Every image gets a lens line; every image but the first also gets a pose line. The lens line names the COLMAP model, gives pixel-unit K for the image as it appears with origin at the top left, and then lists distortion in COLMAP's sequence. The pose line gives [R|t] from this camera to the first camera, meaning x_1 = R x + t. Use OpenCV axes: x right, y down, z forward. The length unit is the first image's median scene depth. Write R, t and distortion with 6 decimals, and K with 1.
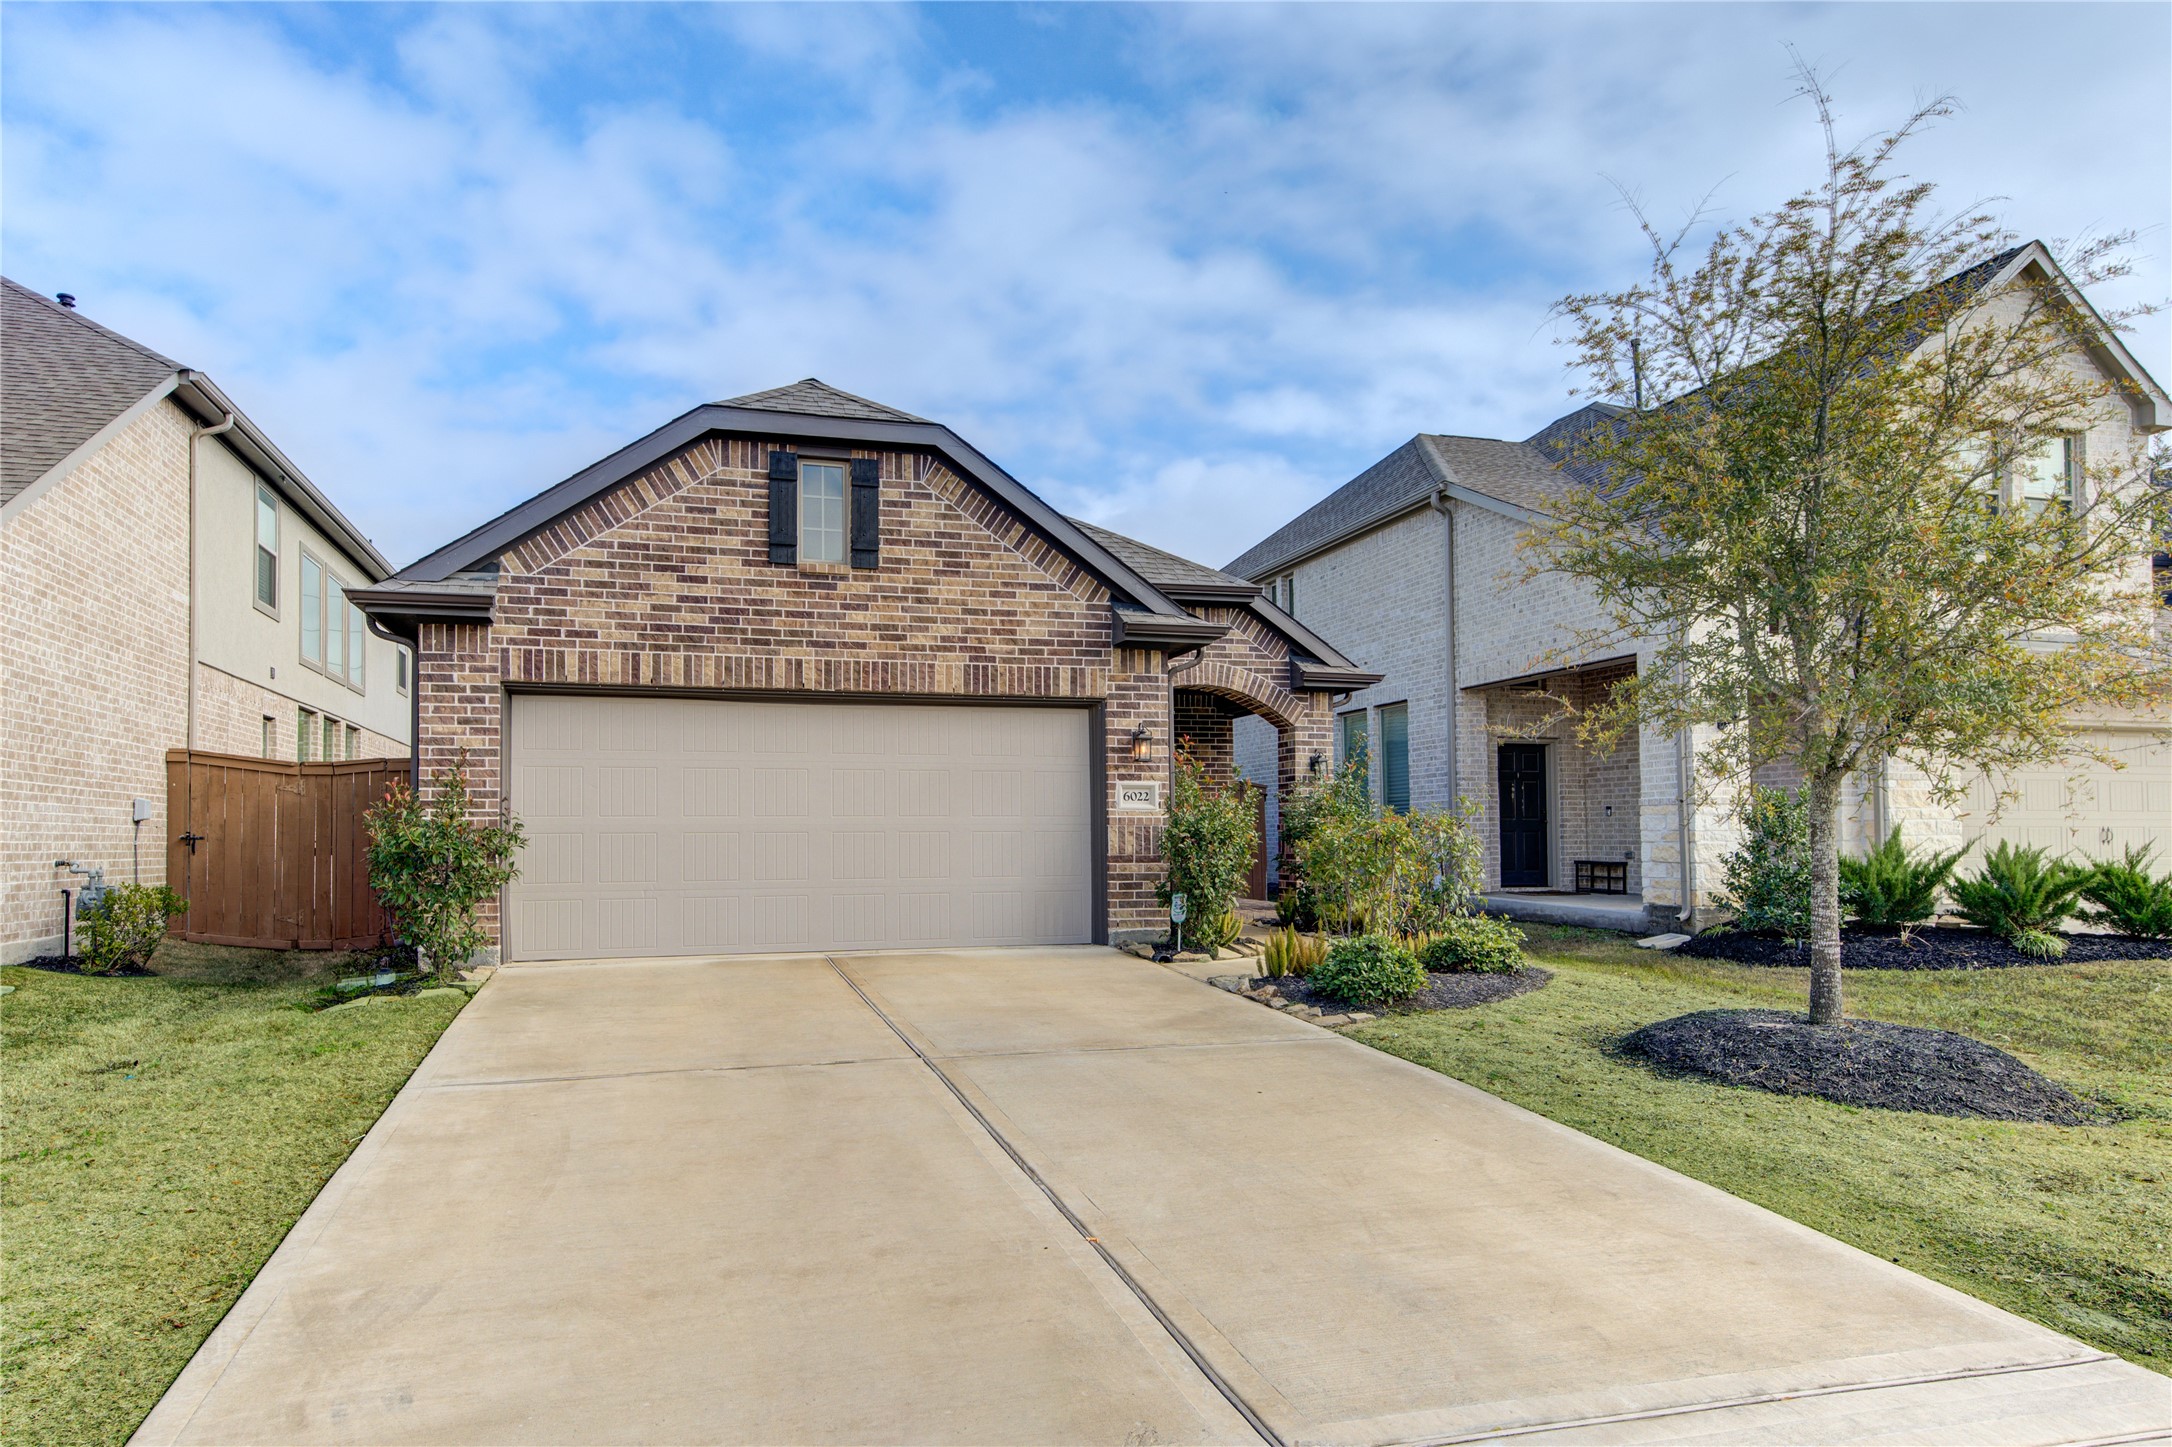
lens RADIAL K [[1253.7, 0, 1003.1], [0, 1253.7, 779.7], [0, 0, 1]] dist [0.027436, -0.002077]
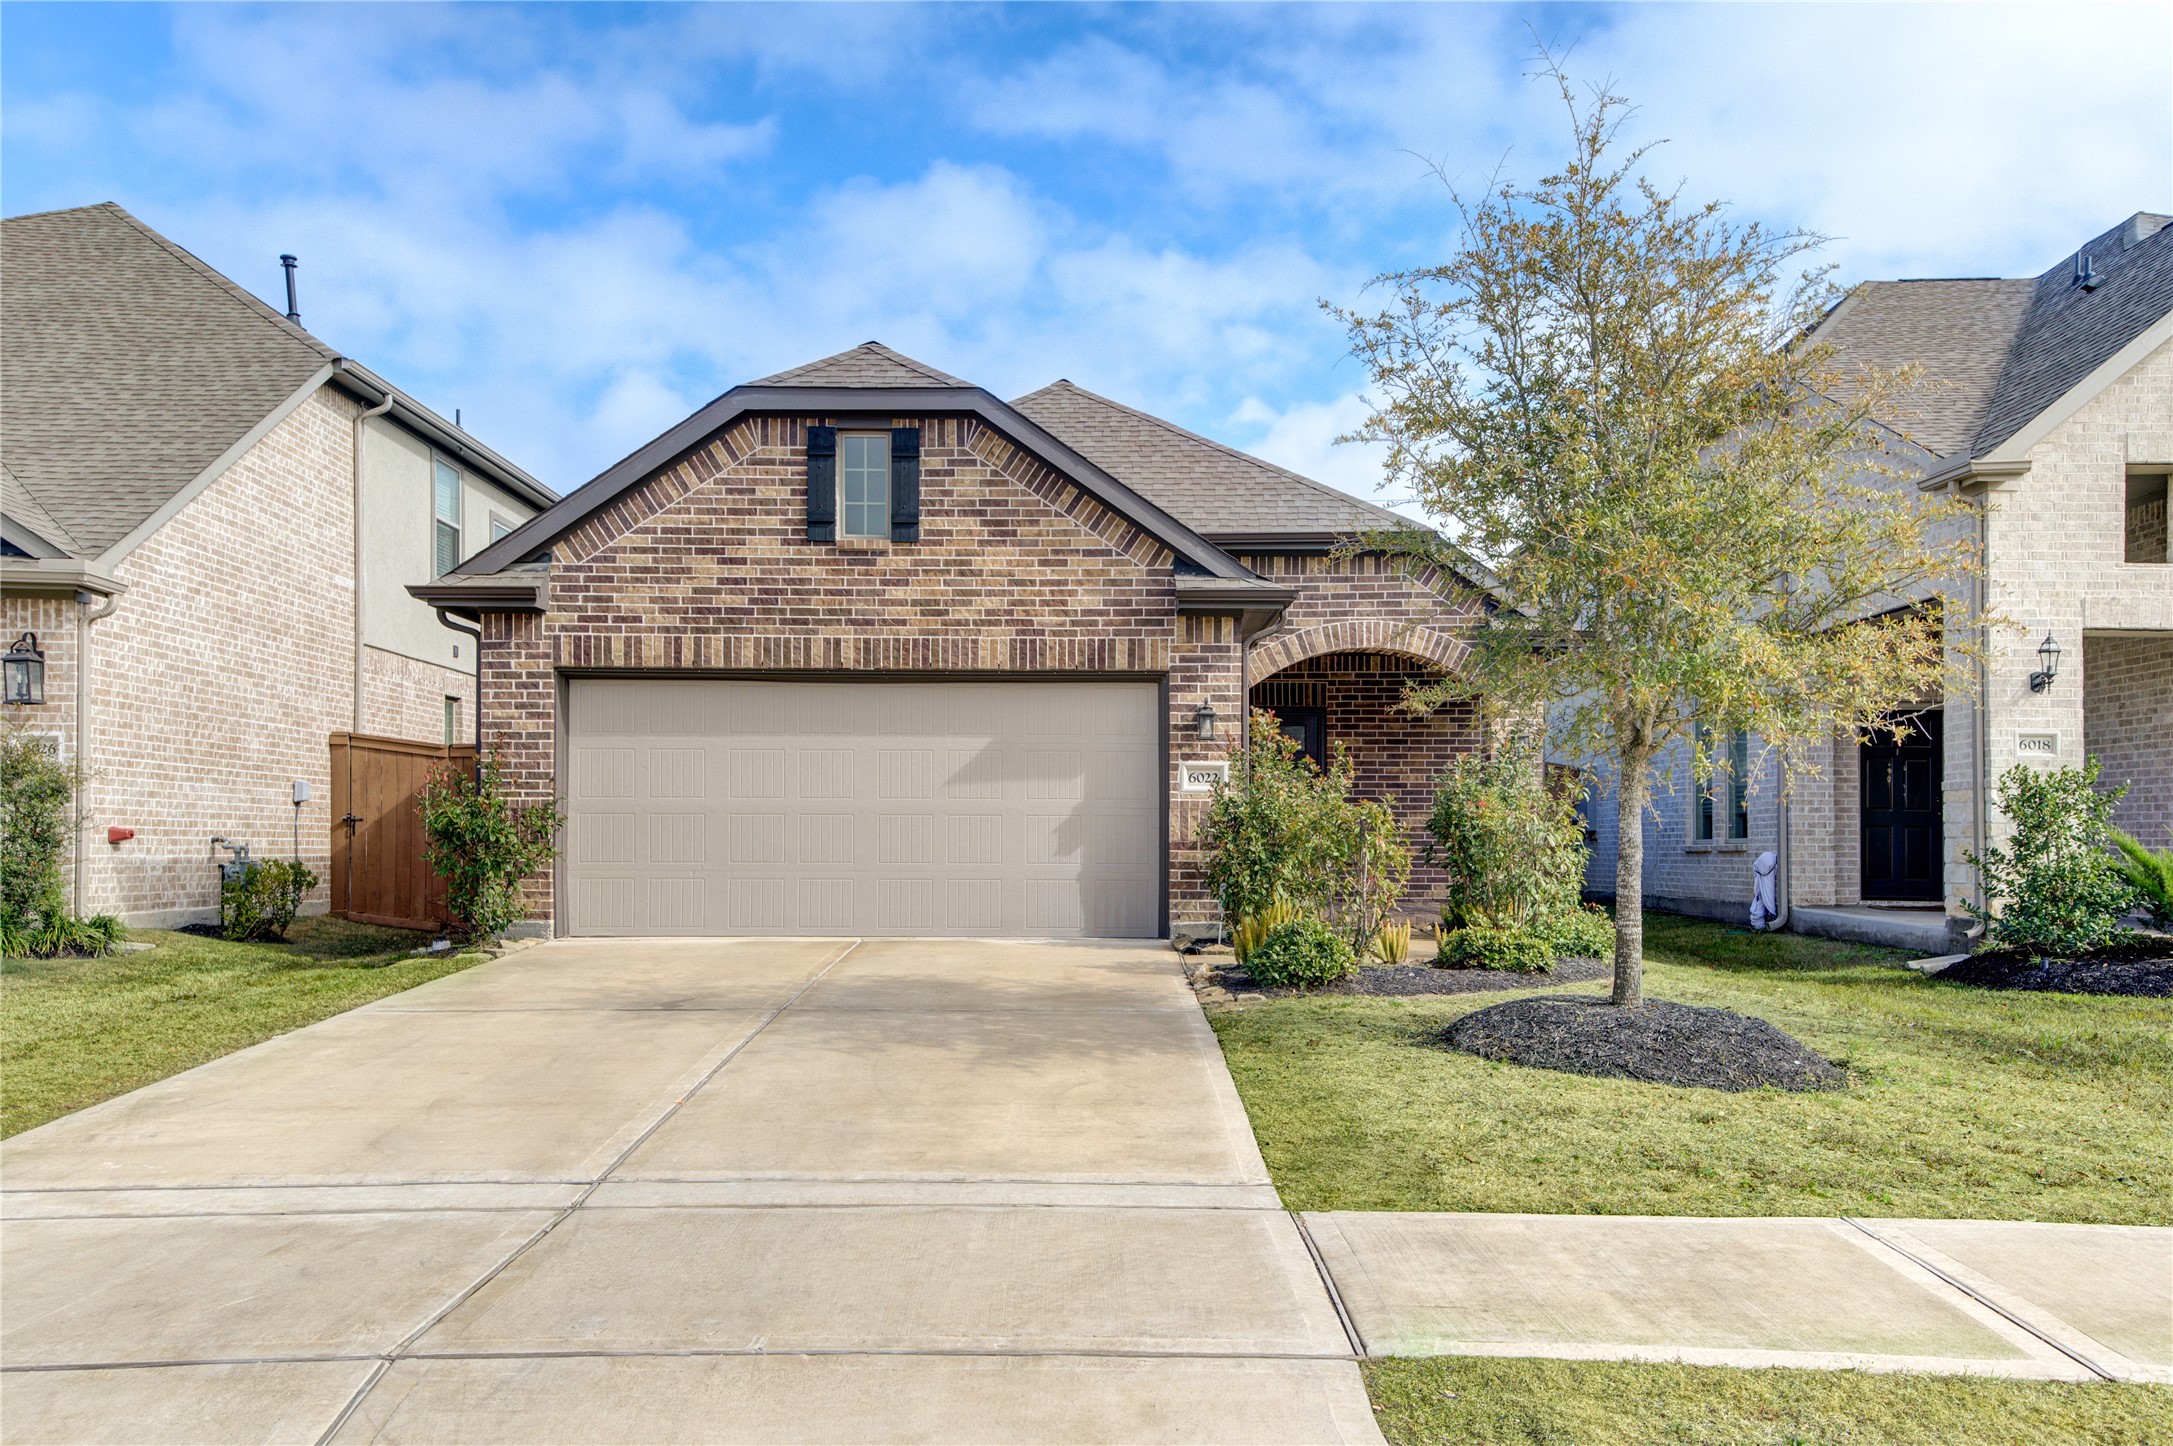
lens RADIAL K [[1745.2, 0, 1072.1], [0, 1745.2, 788.1], [0, 0, 1]] dist [0.087118, 0.009472]
pose [[0.962447, 0.001029, -0.271469, 0.368779], [0.003169, 0.999882, 0.015022, 0.001333], [0.271452, -0.015318, 0.962330, -0.258104]]
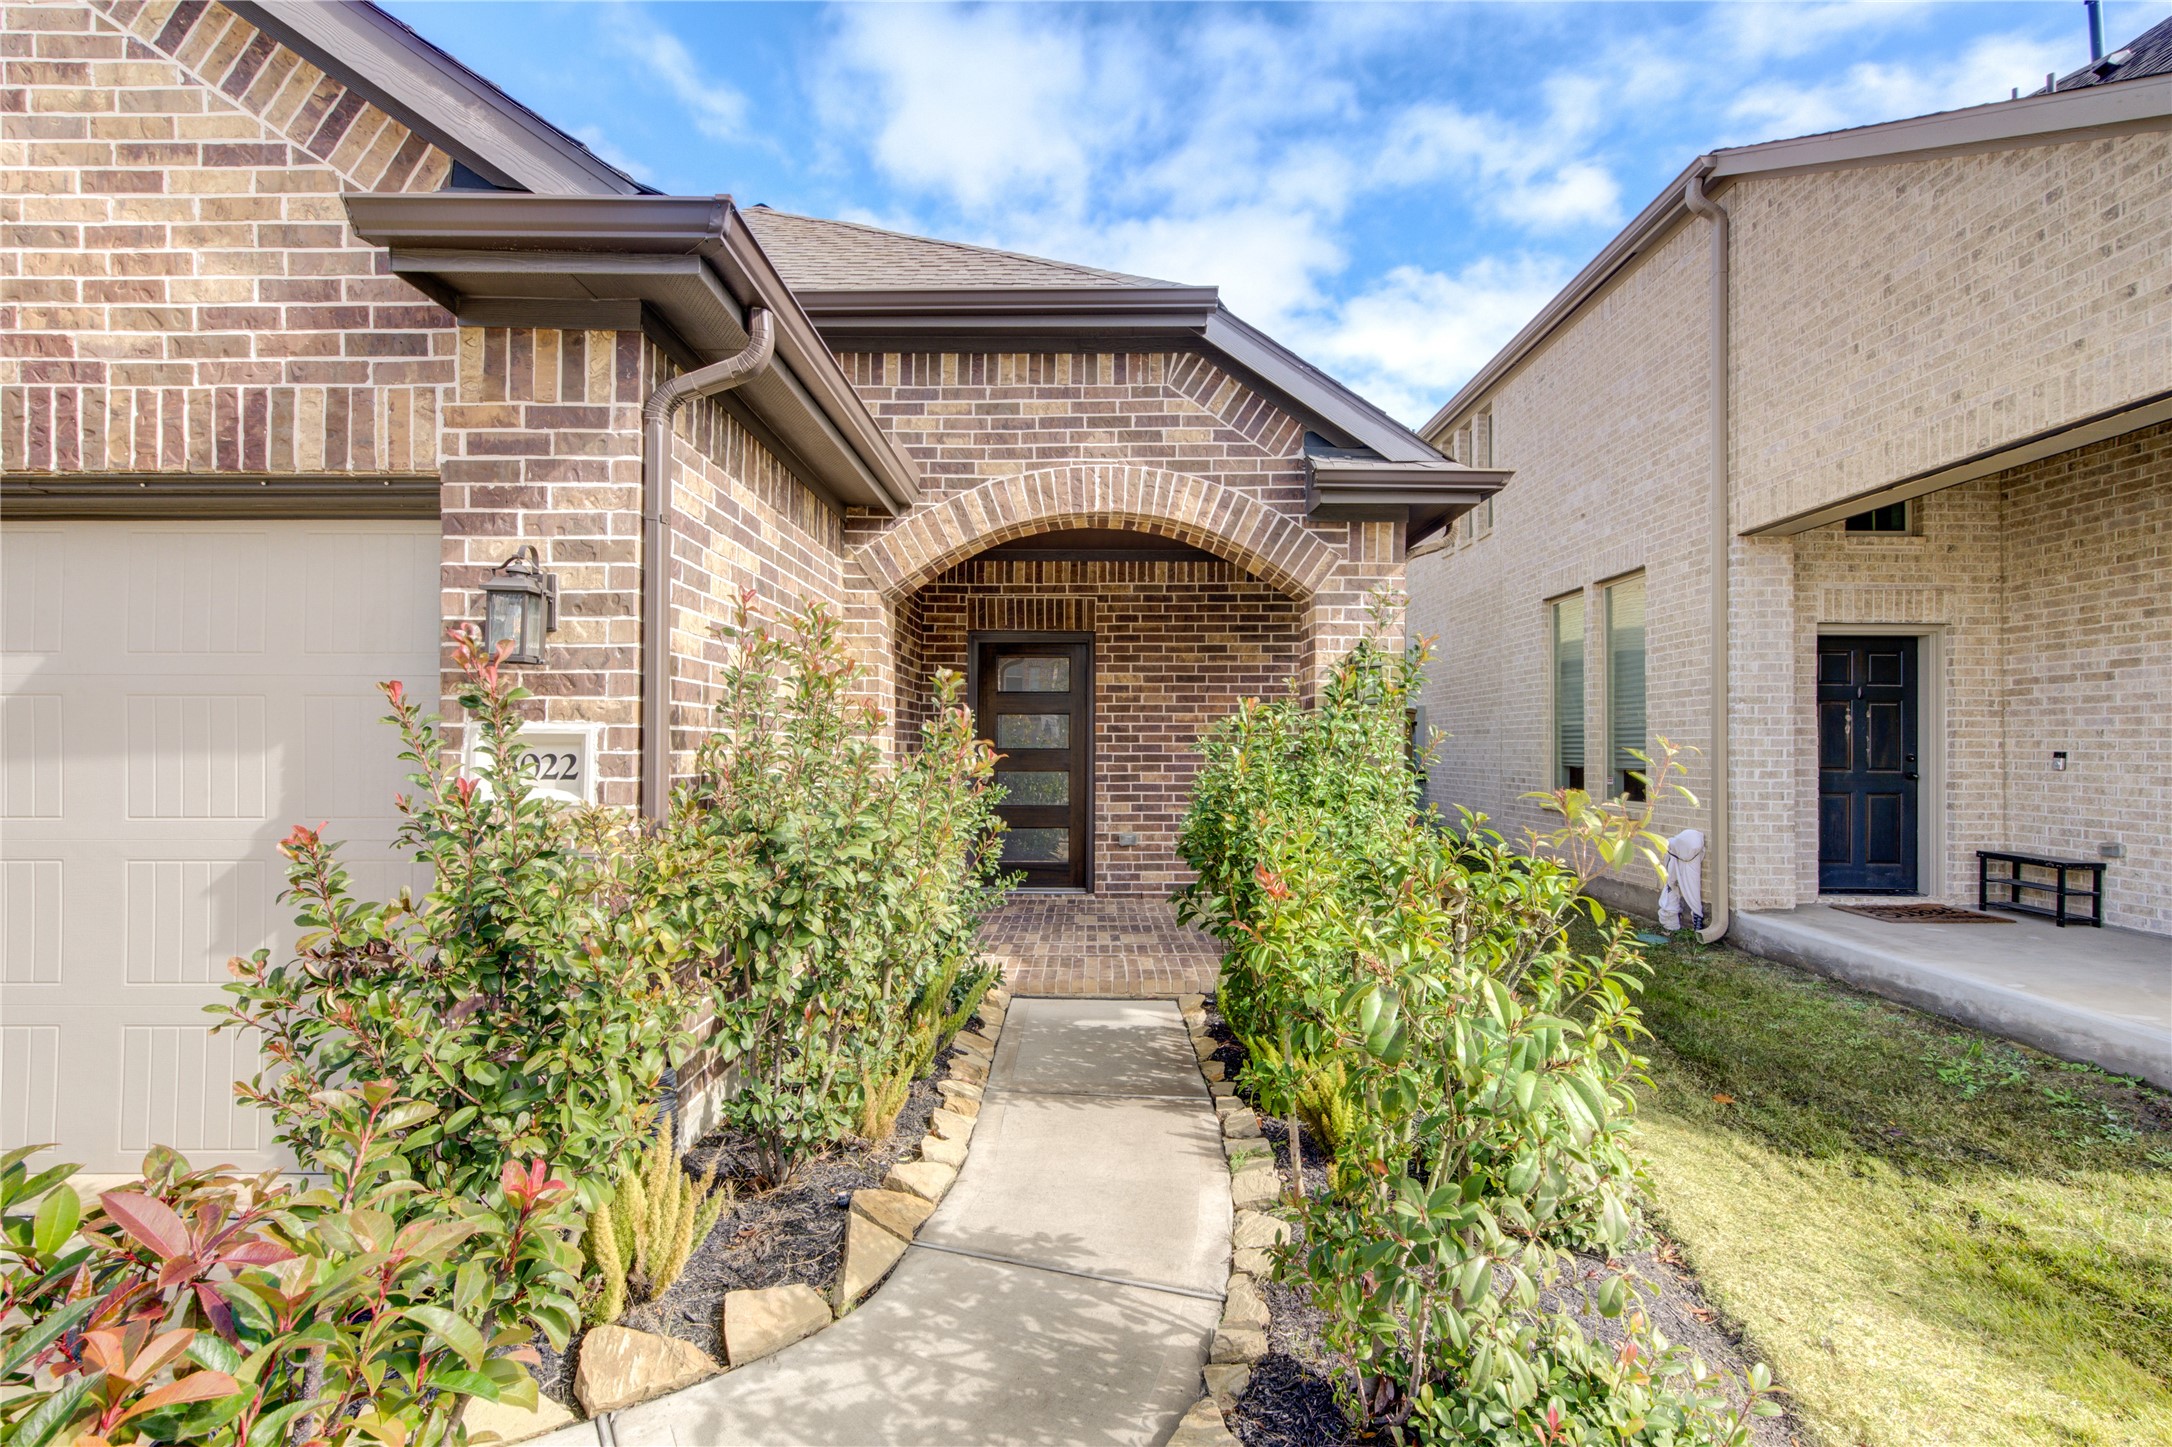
lens RADIAL K [[988.8, 0, 1088.5], [0, 988.8, 732.9], [0, 0, 1]] dist [0.003606, -0.000586]
pose [[0.963005, 0.005135, -0.269433, 0.329177], [0.004866, 0.999324, 0.036437, -0.004978], [0.269438, -0.036400, 0.962330, 0.803058]]
